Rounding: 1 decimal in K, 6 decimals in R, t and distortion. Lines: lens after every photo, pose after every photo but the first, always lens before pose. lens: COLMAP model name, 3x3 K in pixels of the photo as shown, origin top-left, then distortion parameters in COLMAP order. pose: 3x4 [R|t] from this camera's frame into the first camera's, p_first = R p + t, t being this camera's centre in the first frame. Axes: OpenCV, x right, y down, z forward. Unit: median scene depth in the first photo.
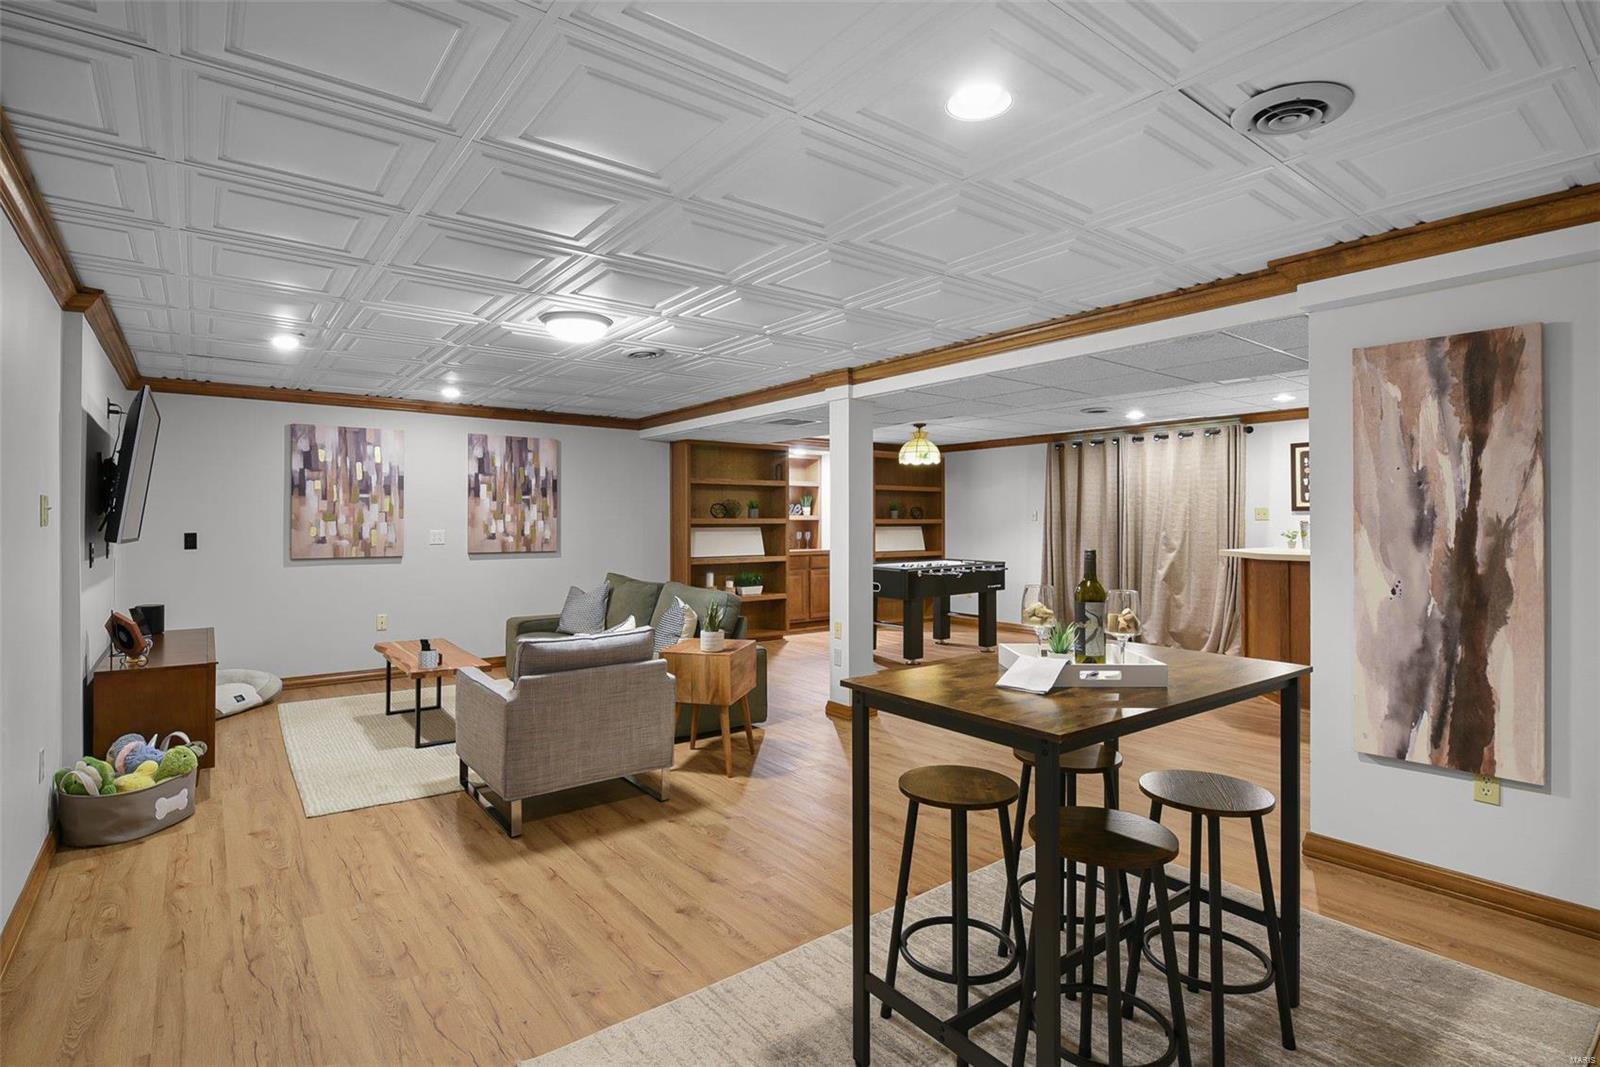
lens RADIAL K [[772.6, 0, 796.9], [0, 772.6, 524.4], [0, 0, 1]] dist [0.002413, 0.000462]
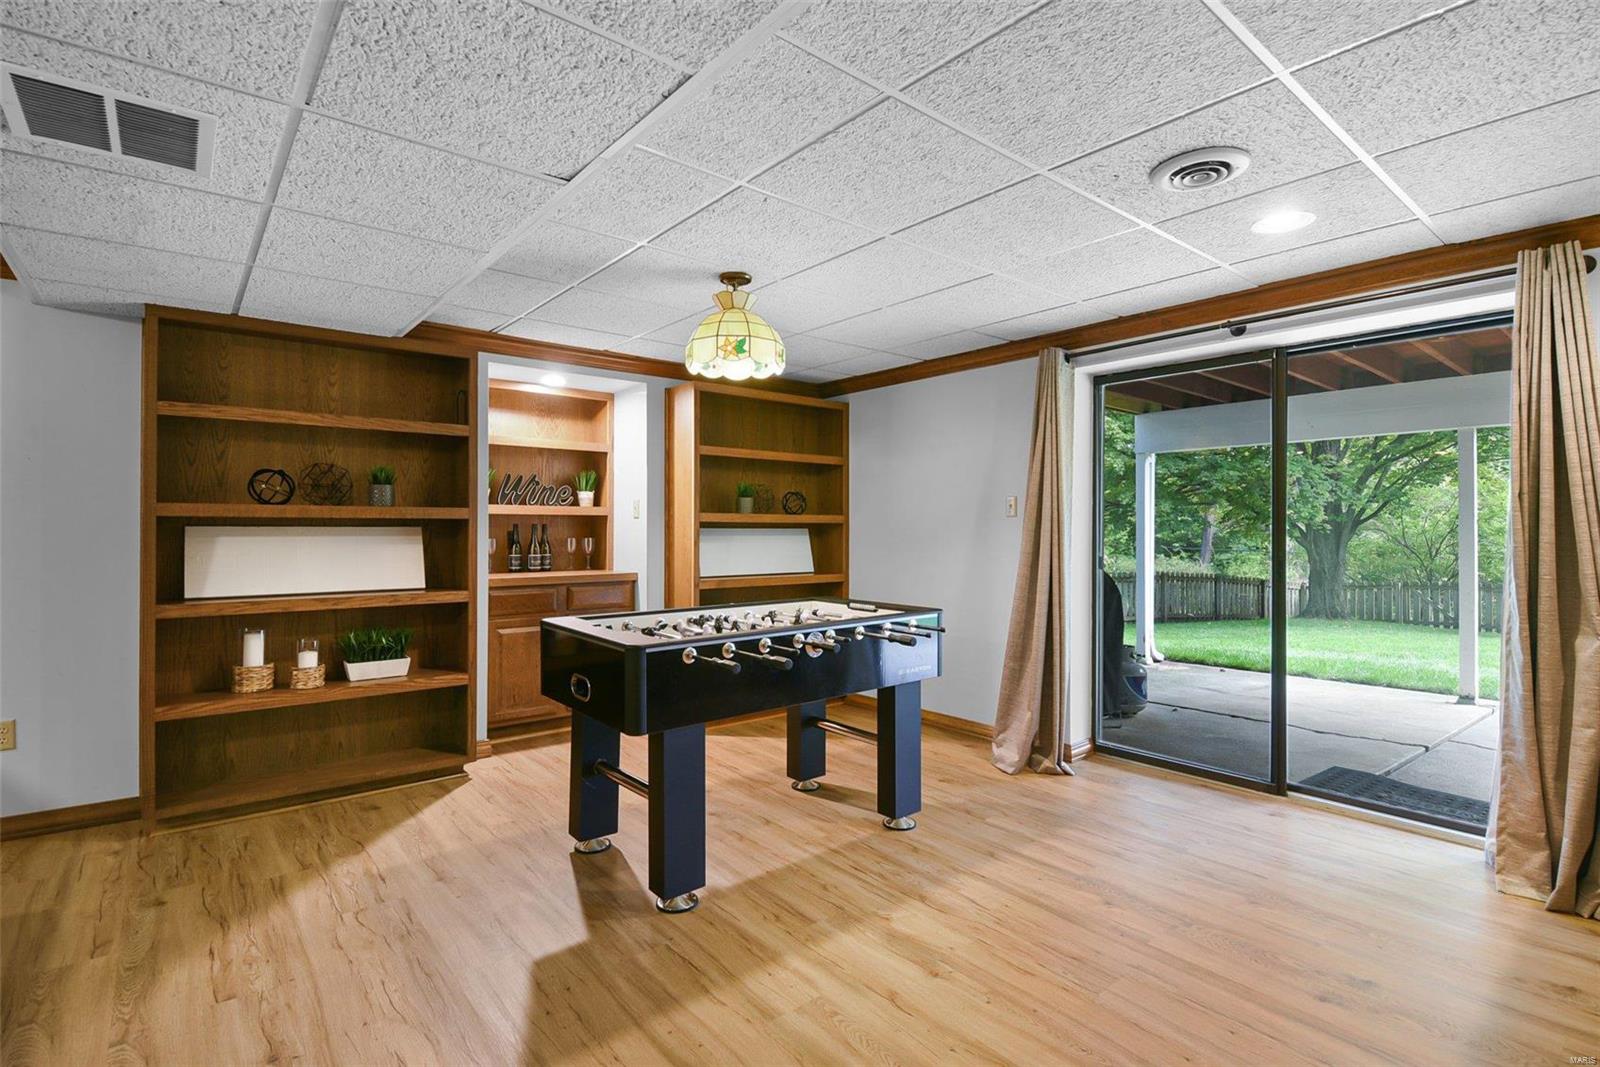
lens RADIAL K [[772.6, 0, 796.9], [0, 772.6, 524.4], [0, 0, 1]] dist [0.002413, 0.000462]
pose [[0.999611, 0.003440, 0.027682, 0.172639], [-0.003208, 0.999959, -0.008434, 0.005319], [-0.027709, 0.008342, 0.999581, 0.564053]]
